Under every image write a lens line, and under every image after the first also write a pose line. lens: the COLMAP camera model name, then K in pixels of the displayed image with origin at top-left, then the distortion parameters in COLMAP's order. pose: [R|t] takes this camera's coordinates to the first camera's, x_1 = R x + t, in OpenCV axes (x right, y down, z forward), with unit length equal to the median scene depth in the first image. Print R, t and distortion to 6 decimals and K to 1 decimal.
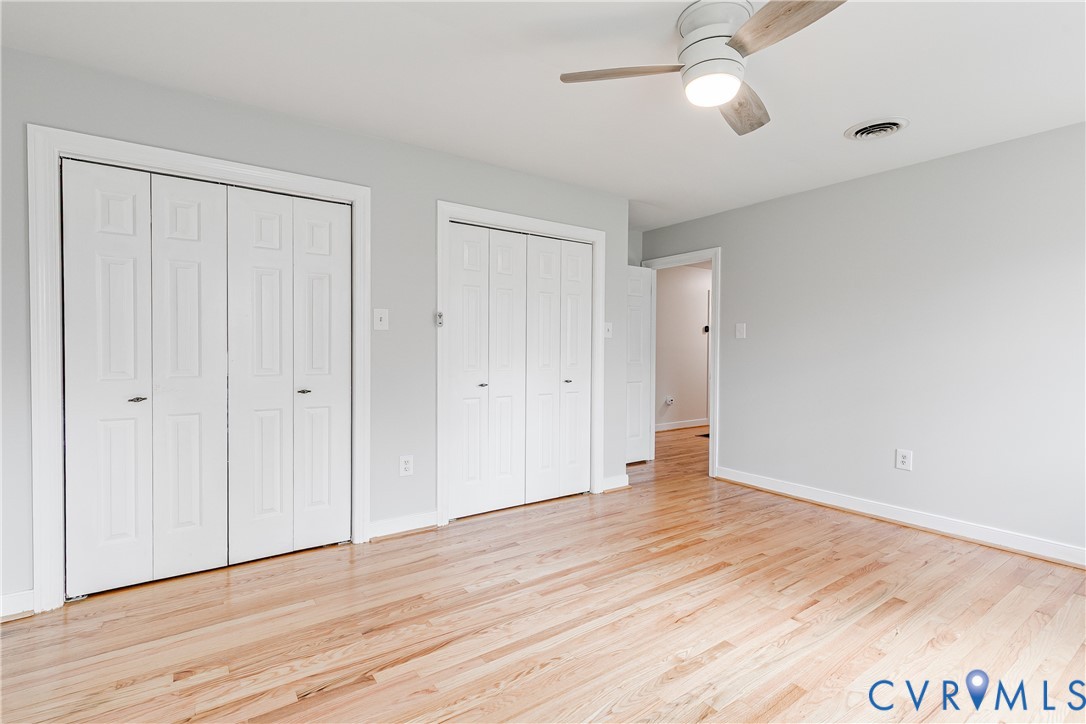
lens RADIAL K [[492.0, 0, 542.8], [0, 492.0, 363.2], [0, 0, 1]] dist [0.005374, 0.000063]
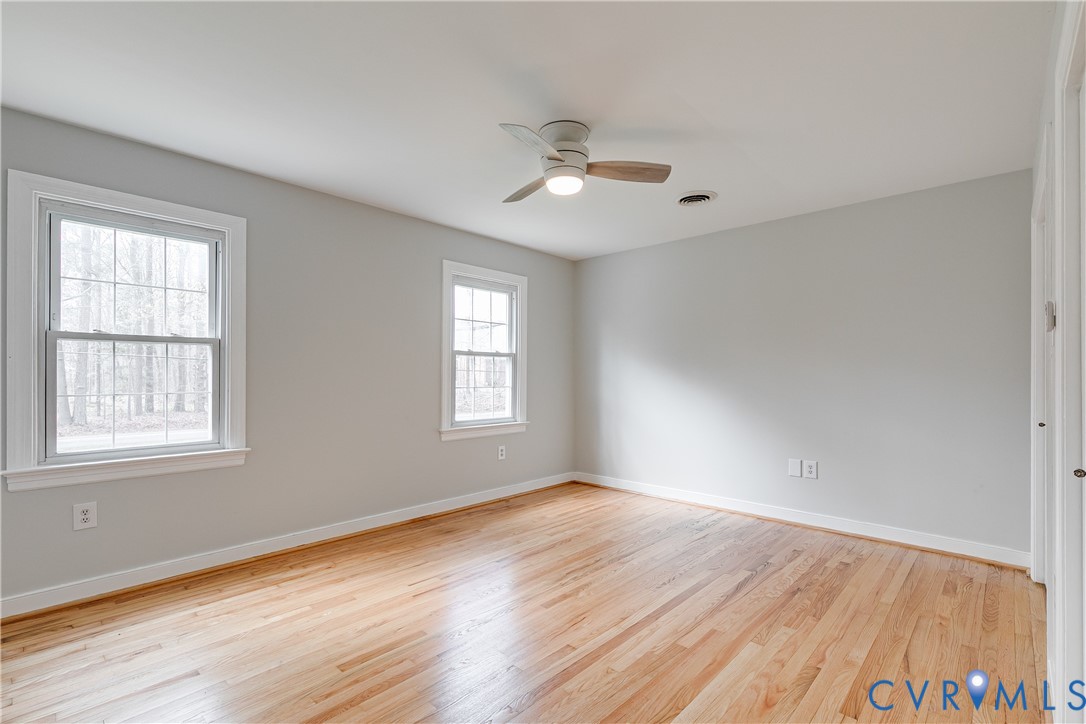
lens RADIAL K [[492.0, 0, 546.7], [0, 492.0, 364.4], [0, 0, 1]] dist [0.005374, 0.000063]
pose [[-0.976607, -0.012117, -0.214689, 0.586905], [-0.012815, 0.999916, 0.001863, -0.070021], [0.214648, 0.004571, -0.976681, 2.021749]]
